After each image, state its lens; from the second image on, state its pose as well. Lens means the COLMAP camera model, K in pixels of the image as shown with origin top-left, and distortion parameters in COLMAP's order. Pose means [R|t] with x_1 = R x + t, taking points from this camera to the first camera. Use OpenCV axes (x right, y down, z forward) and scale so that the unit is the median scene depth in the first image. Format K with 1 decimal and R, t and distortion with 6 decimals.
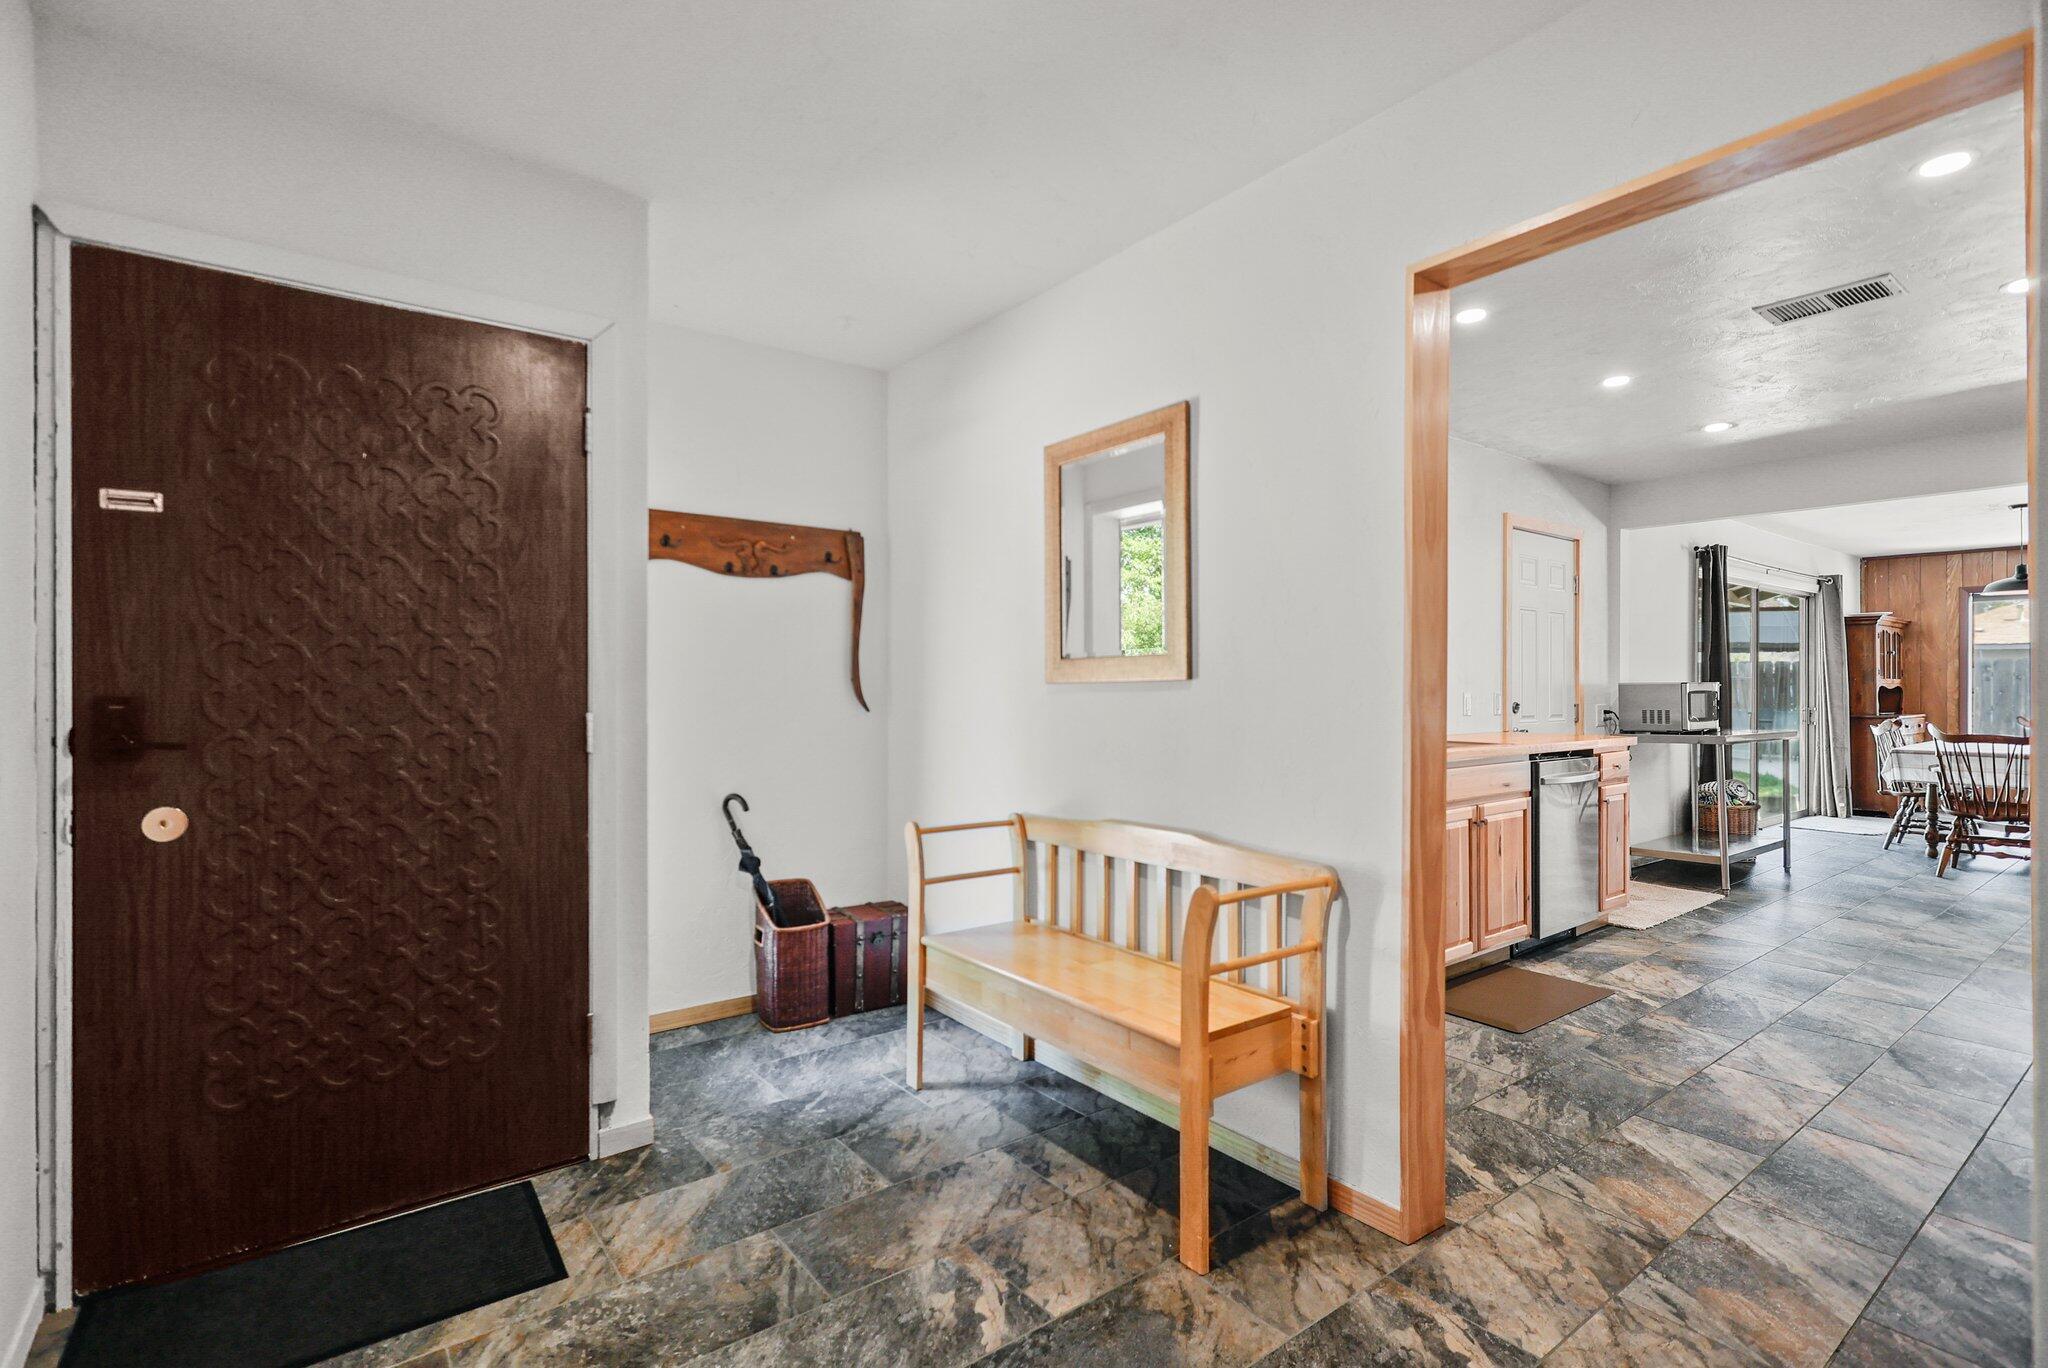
lens RADIAL K [[981.3, 0, 1011.2], [0, 981.3, 670.8], [0, 0, 1]] dist [0.000072, 0.001144]
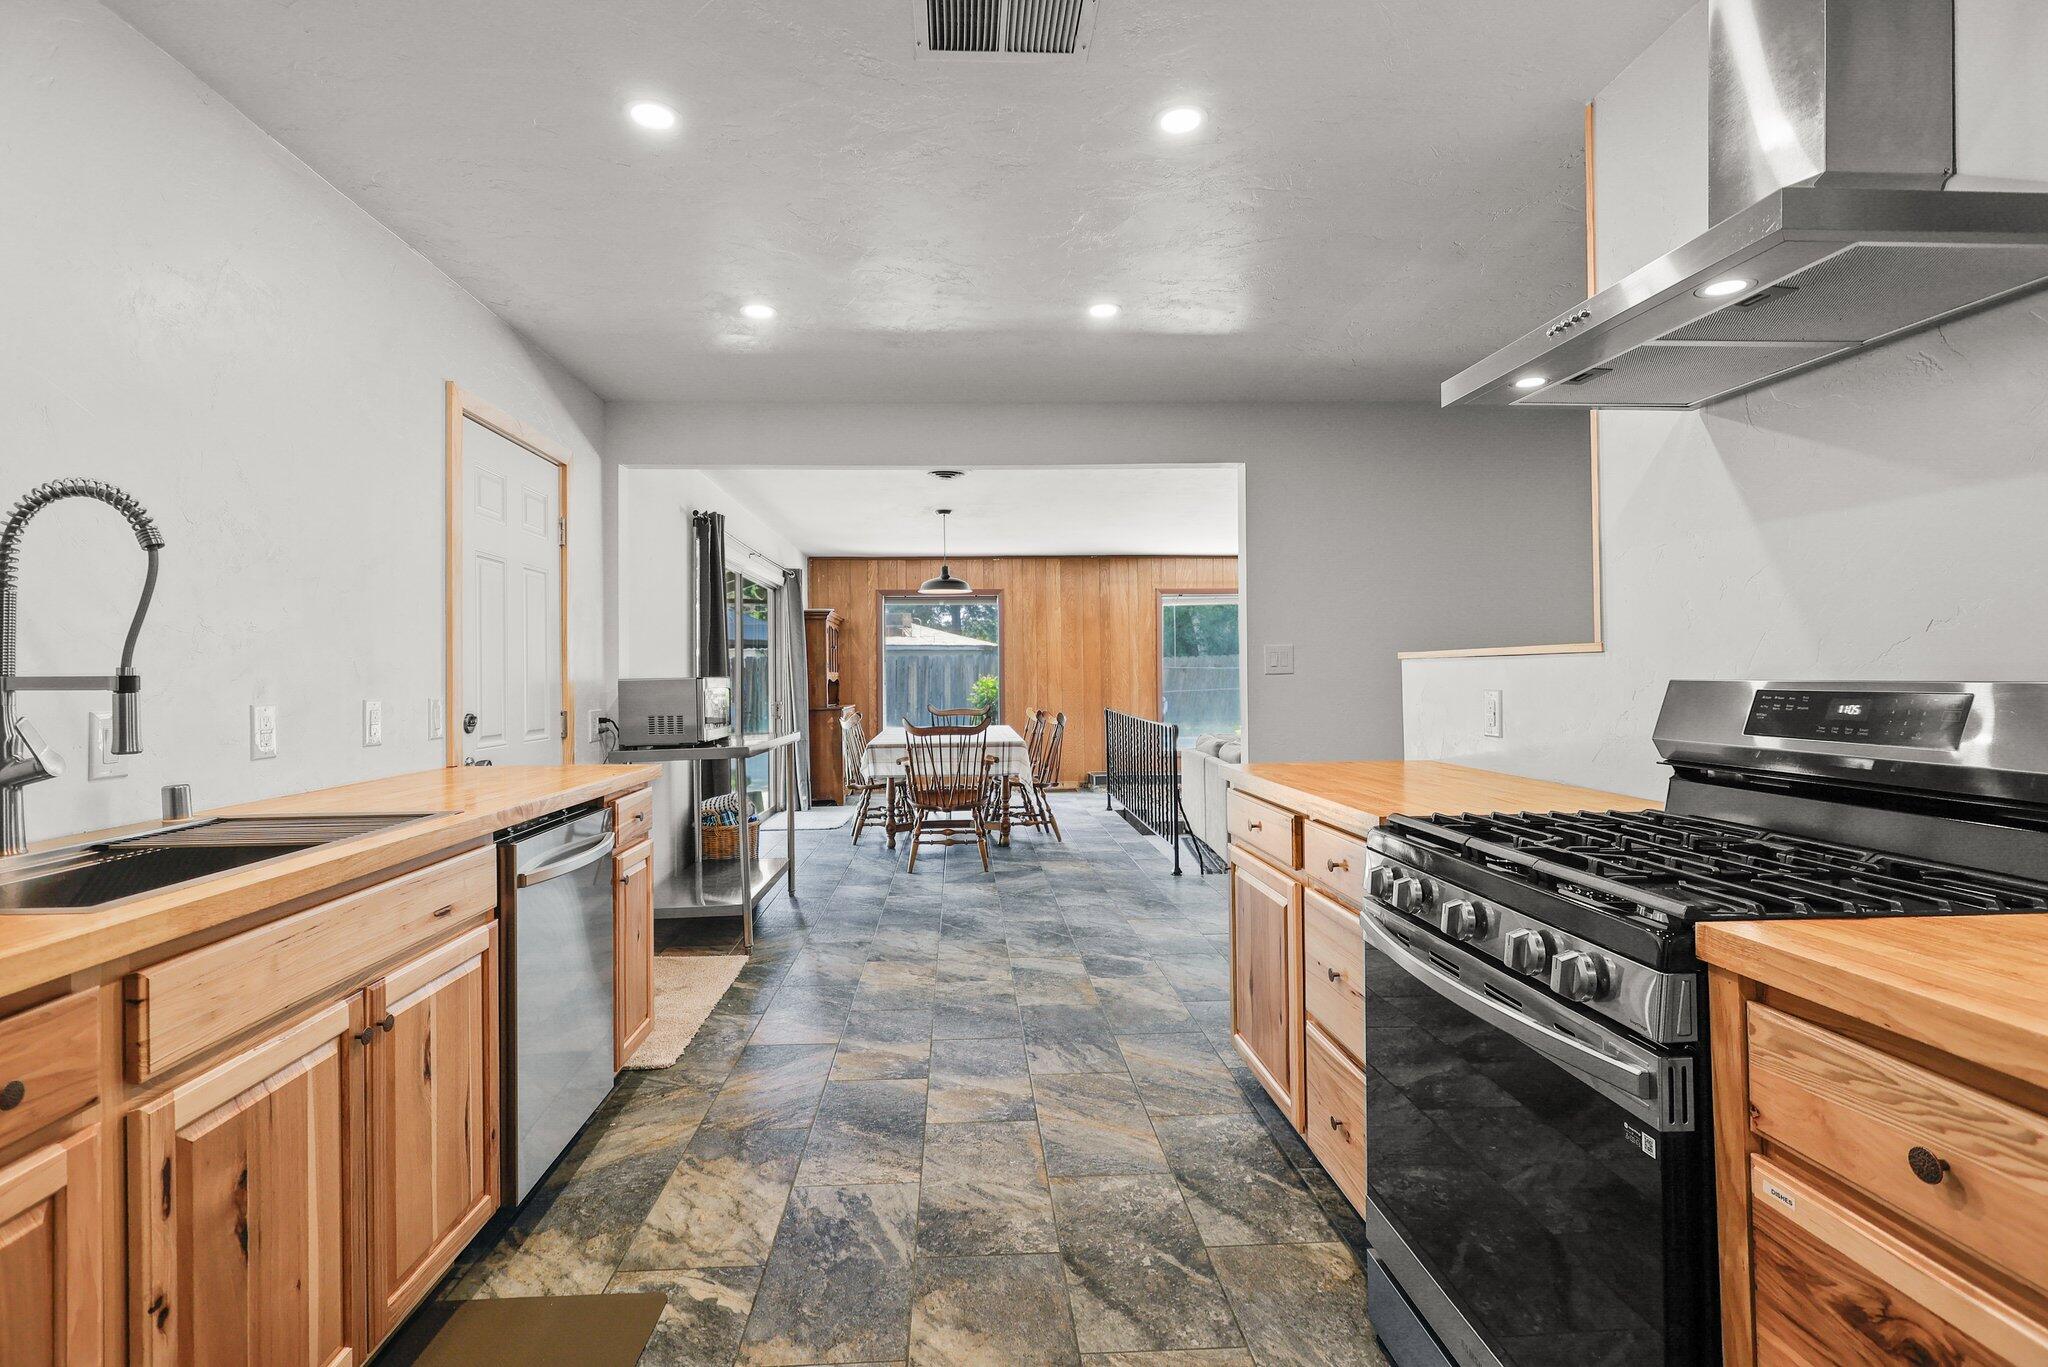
lens RADIAL K [[981.3, 0, 1011.2], [0, 981.3, 670.3], [0, 0, 1]] dist [0.000072, 0.001144]
pose [[0.563450, -0.004566, 0.826137, 0.260547], [0.001998, 0.999989, 0.004164, 0.004974], [-0.826147, -0.000696, 0.563454, 0.494249]]
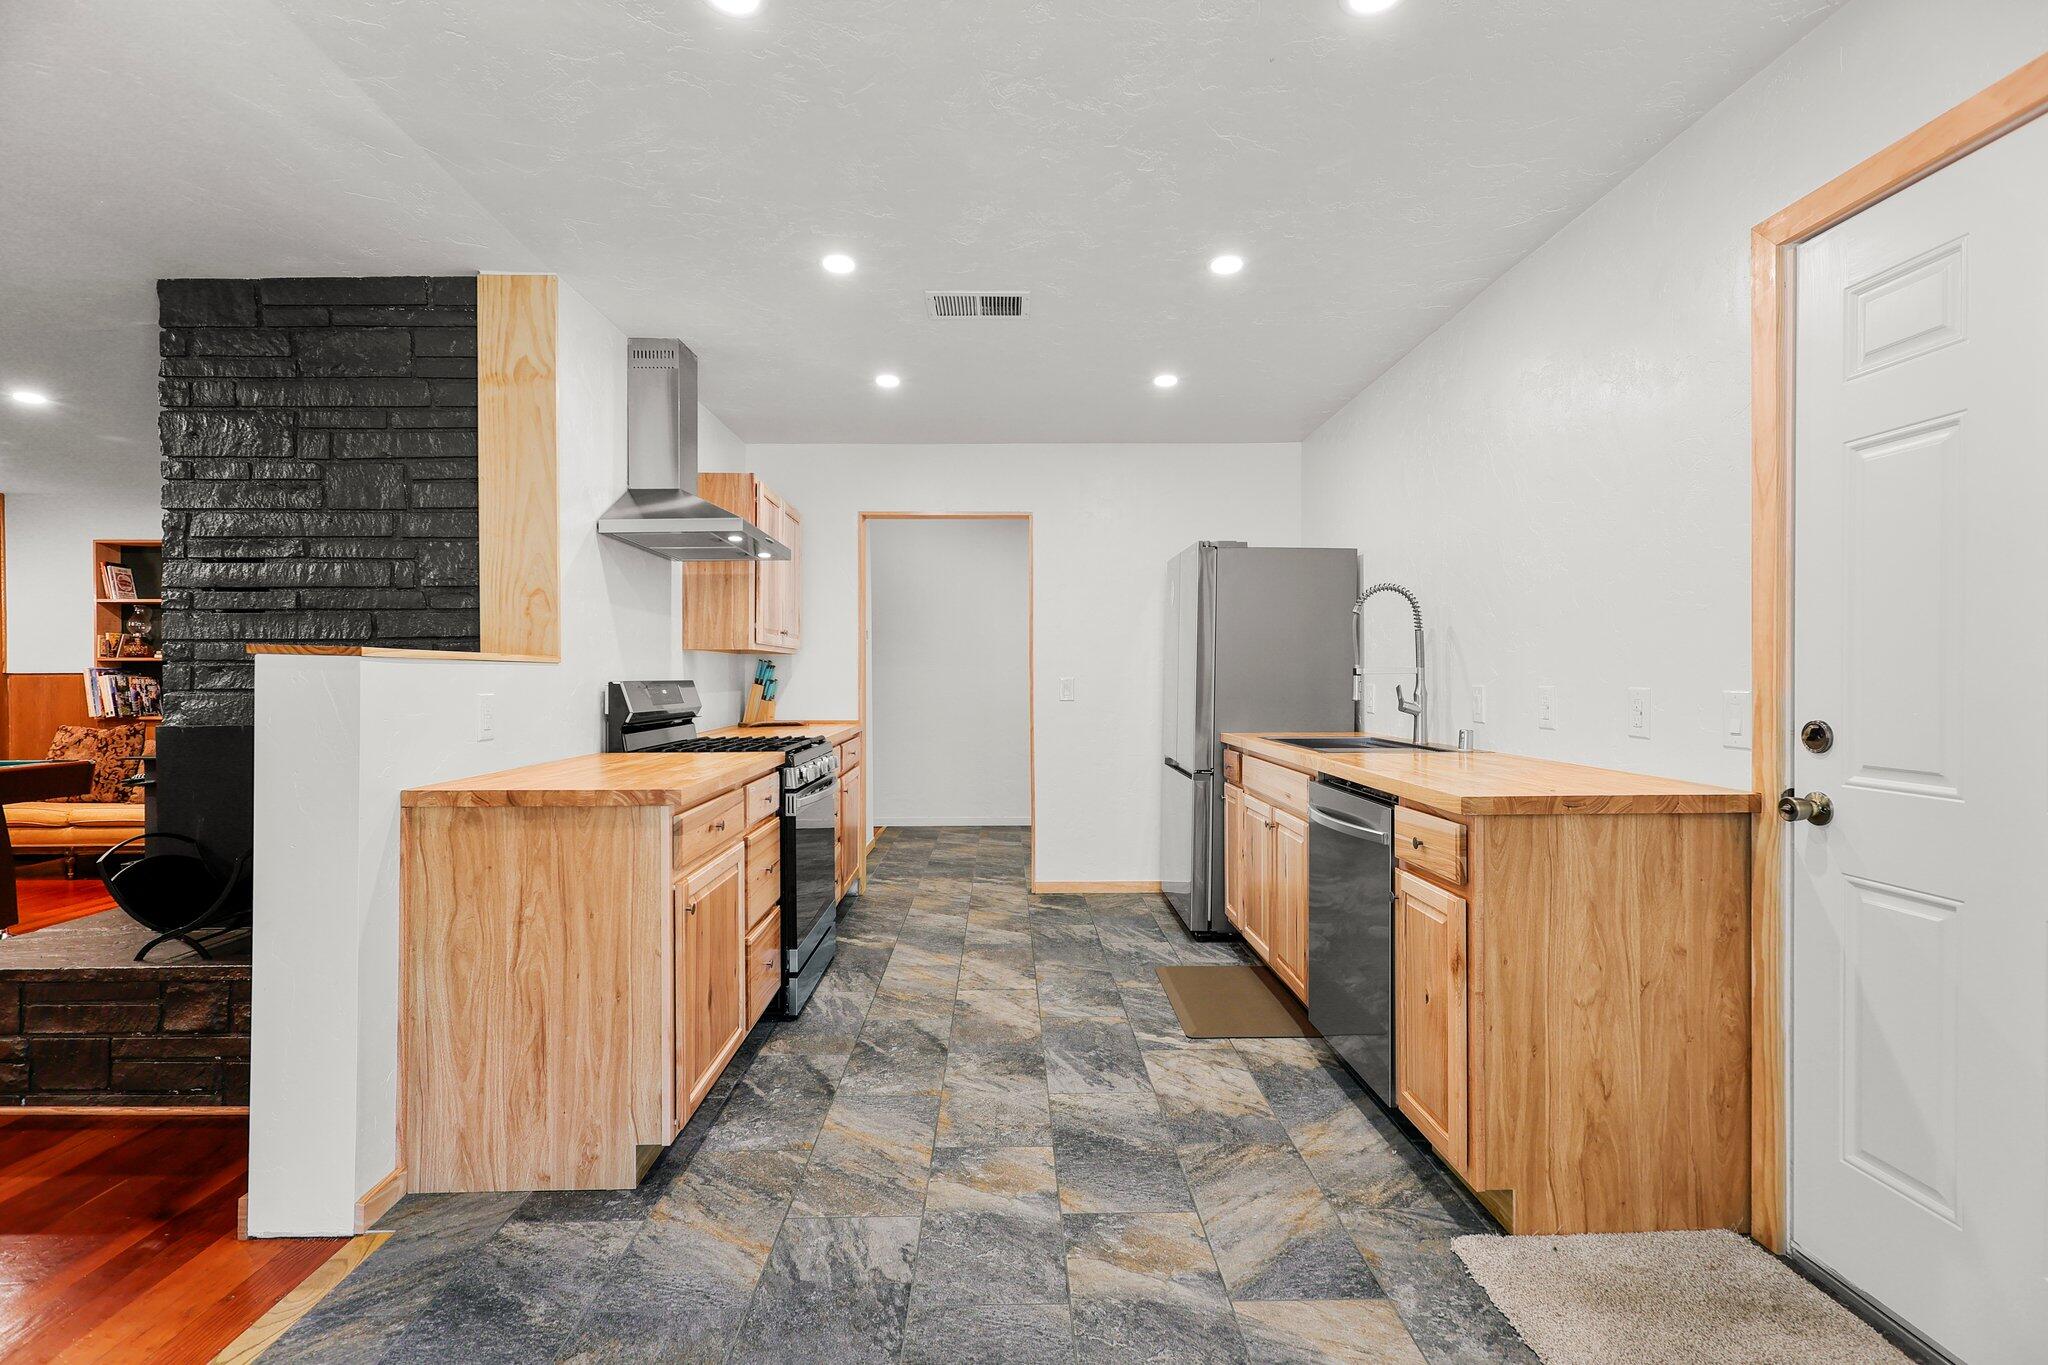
lens RADIAL K [[932.1, 0, 993.0], [0, 932.1, 690.5], [0, 0, 1]] dist [-0.000510, -0.000065]
pose [[-0.616470, 0.010672, -0.787306, 1.163753], [0.011885, 0.999920, 0.004248, 0.020655], [0.787289, -0.006739, -0.616547, 1.178808]]
